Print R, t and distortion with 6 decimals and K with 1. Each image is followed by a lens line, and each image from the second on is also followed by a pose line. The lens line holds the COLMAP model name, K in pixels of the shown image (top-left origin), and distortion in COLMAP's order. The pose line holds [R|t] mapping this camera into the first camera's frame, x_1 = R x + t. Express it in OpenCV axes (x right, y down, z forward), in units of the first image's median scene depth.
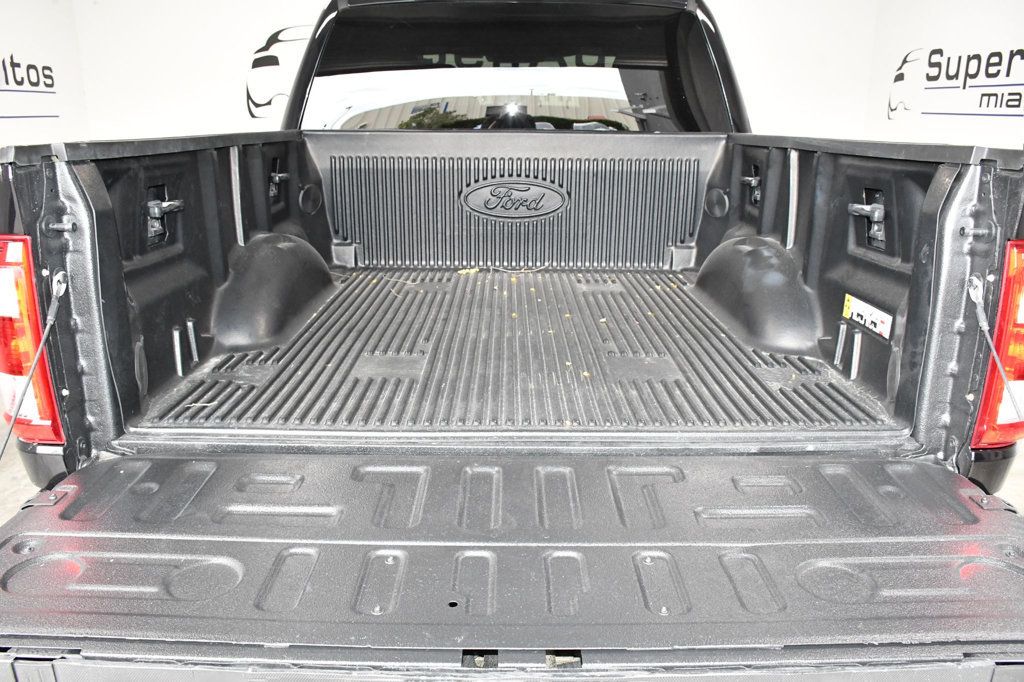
lens RADIAL K [[808.9, 0, 506.8], [0, 808.9, 343.1], [0, 0, 1]] dist [-0.104577, 0.049294]
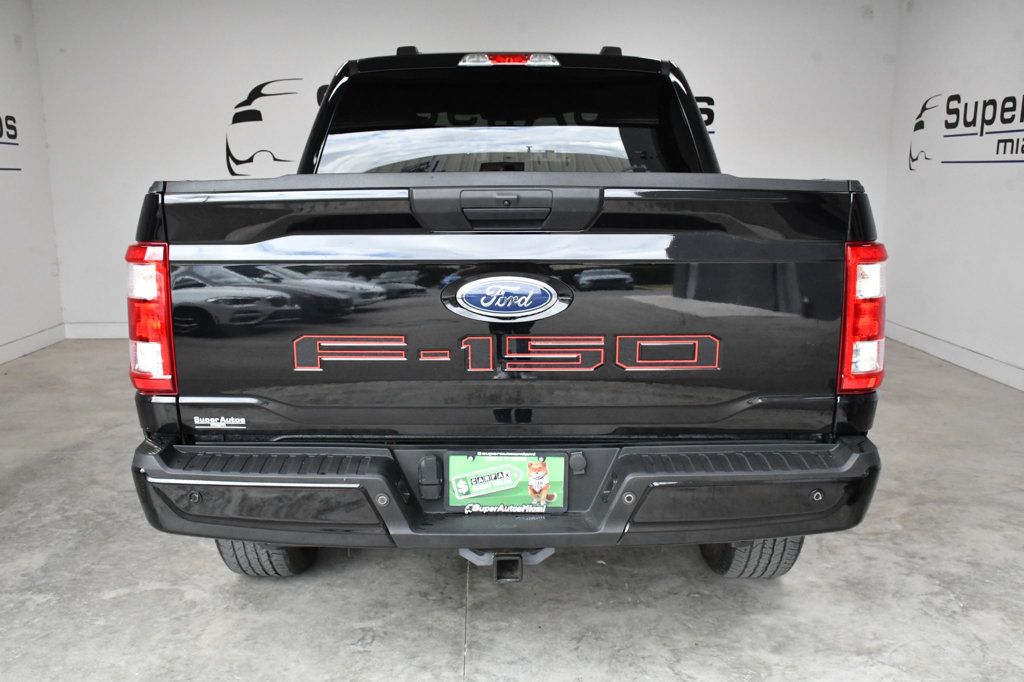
lens RADIAL K [[988.8, 0, 515.1], [0, 988.8, 343.8], [0, 0, 1]] dist [0.025534, 0.000000]
pose [[0.999934, -0.006858, 0.009176, 0.003361], [0.007829, 0.993857, -0.110396, 0.055491], [-0.008362, 0.110461, 0.993845, -0.173699]]
